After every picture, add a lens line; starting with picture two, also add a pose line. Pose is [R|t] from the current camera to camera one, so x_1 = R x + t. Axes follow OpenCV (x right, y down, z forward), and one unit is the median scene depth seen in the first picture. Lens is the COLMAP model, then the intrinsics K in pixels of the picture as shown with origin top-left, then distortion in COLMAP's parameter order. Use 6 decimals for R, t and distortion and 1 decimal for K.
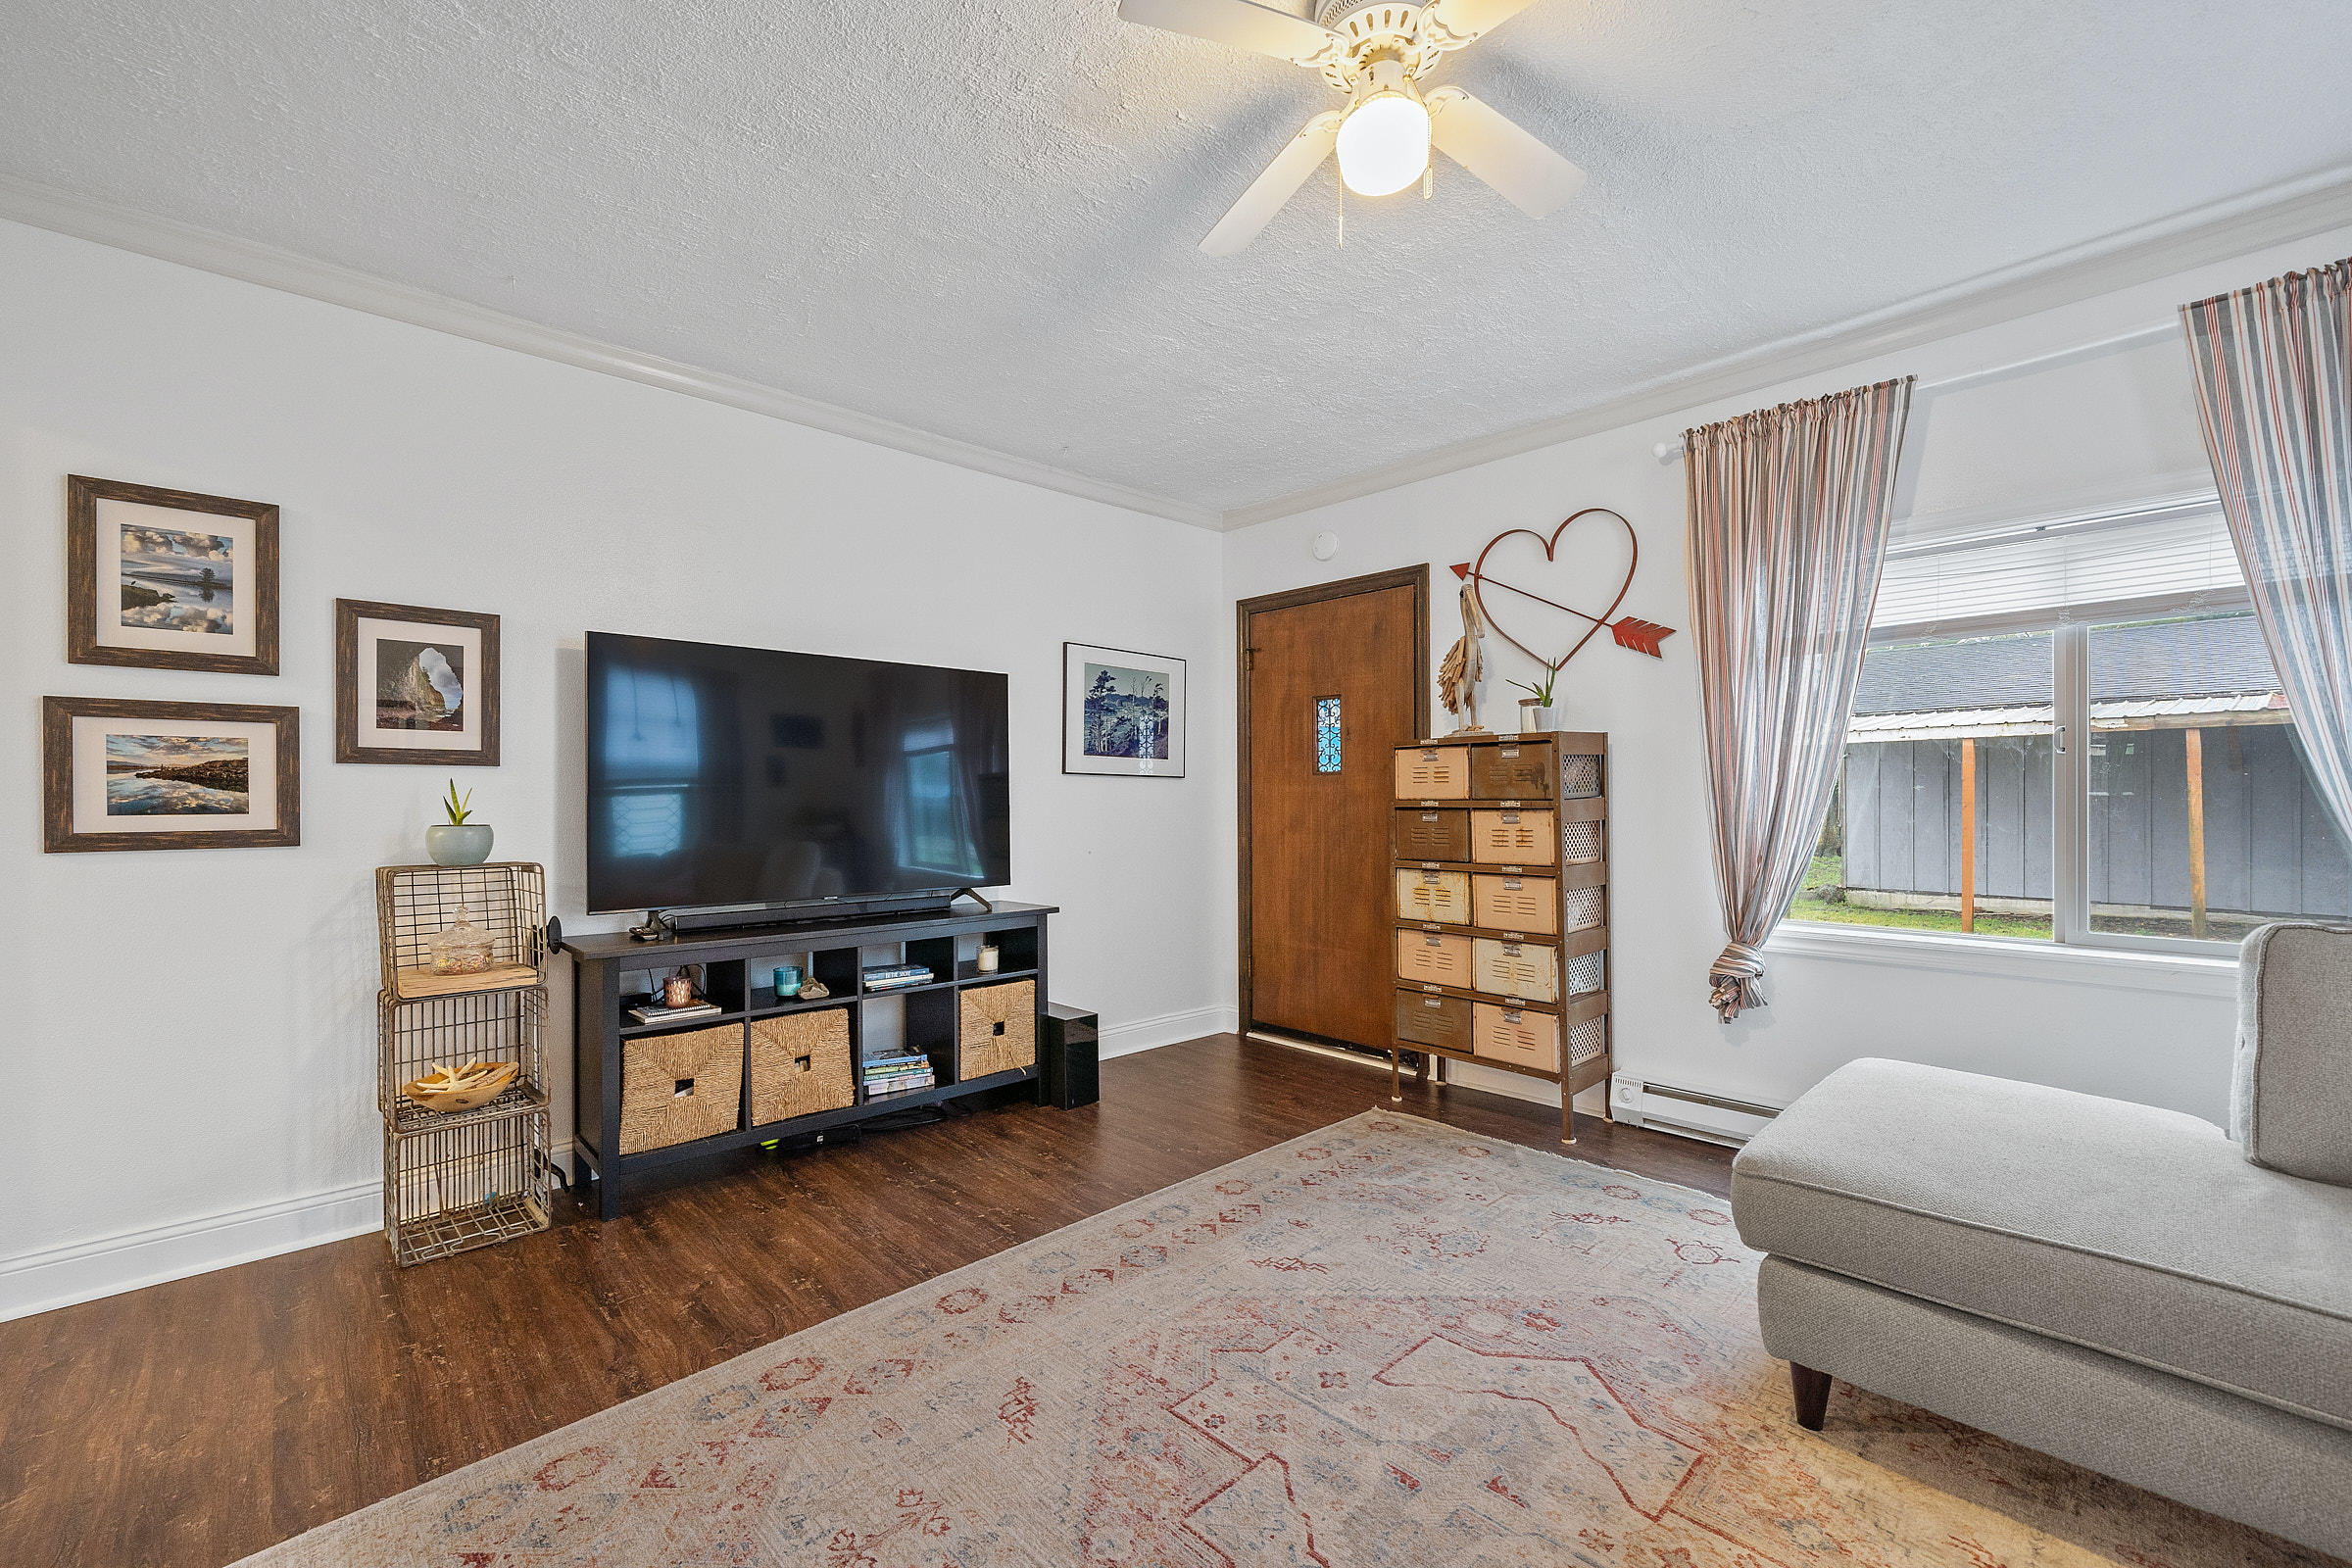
lens RADIAL K [[968.3, 0, 1172.7], [0, 968.3, 806.3], [0, 0, 1]] dist [-0.001601, -0.000128]
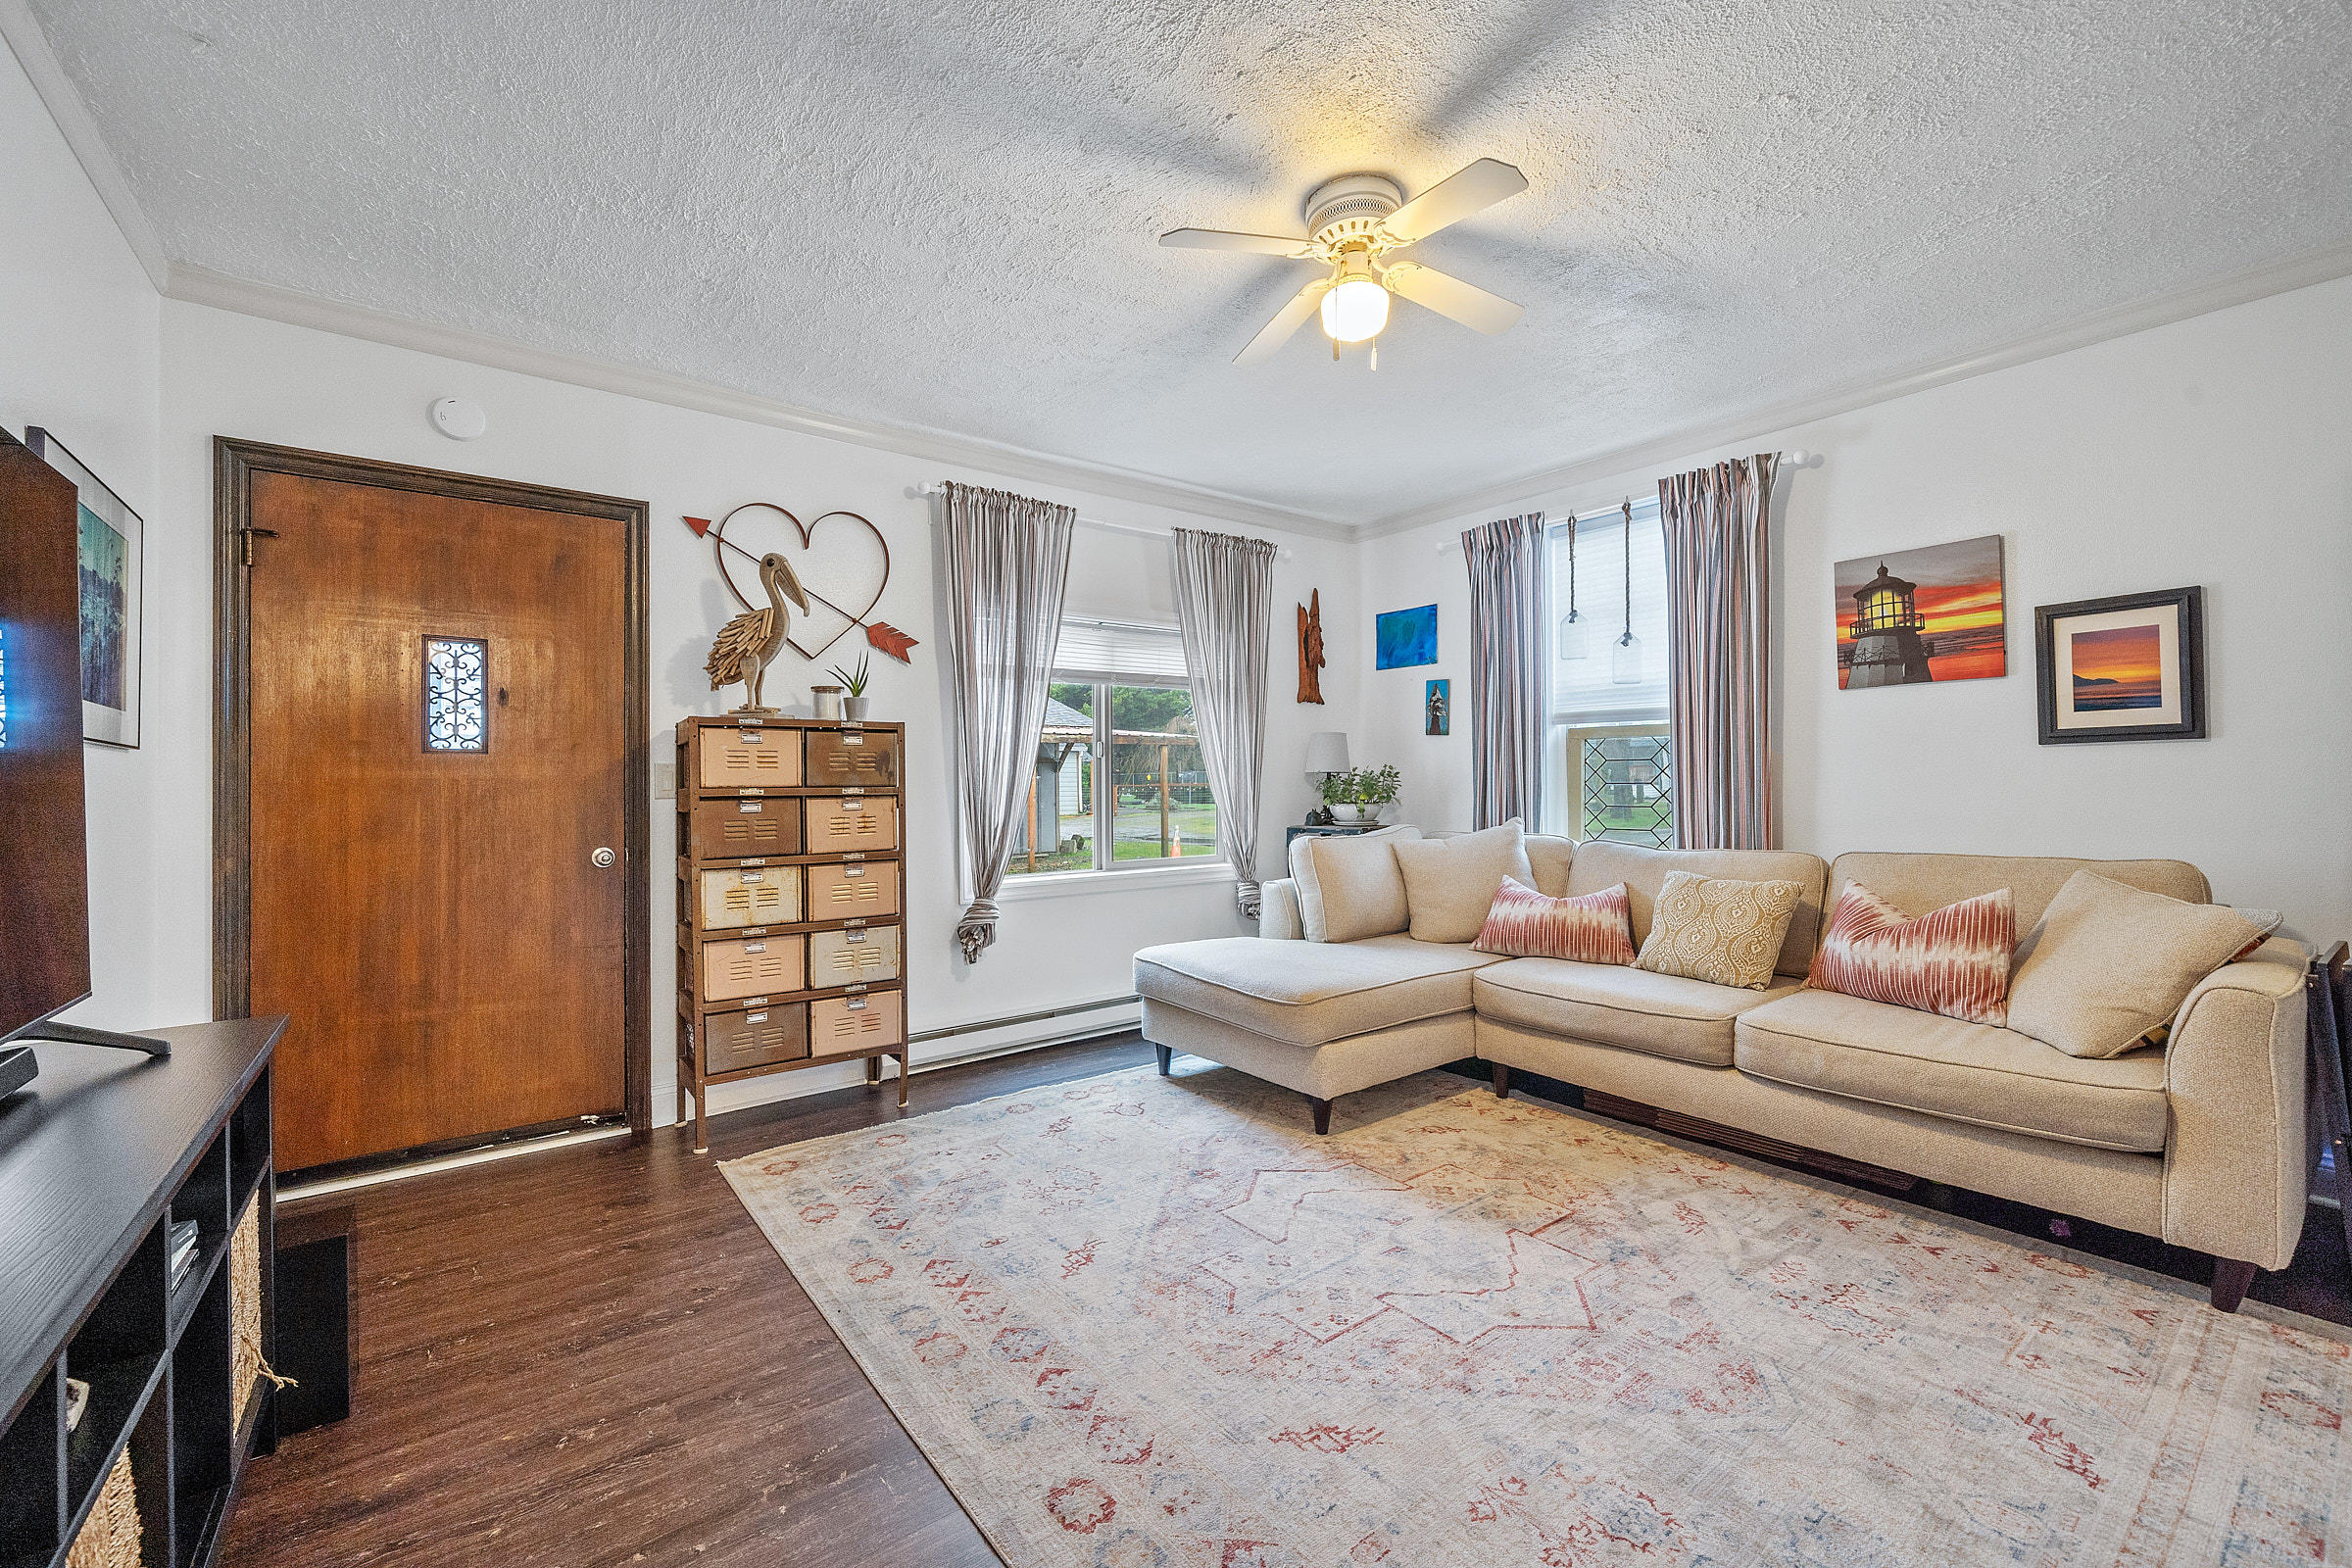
lens RADIAL K [[943.0, 0, 1176.0], [0, 943.0, 784.0], [0, 0, 1]] dist [-0.001756, -0.000103]
pose [[0.116754, 0.001845, 0.993159, -0.563527], [0.016876, 0.999850, -0.003841, -0.000018], [-0.993017, 0.017209, 0.116705, 0.542127]]
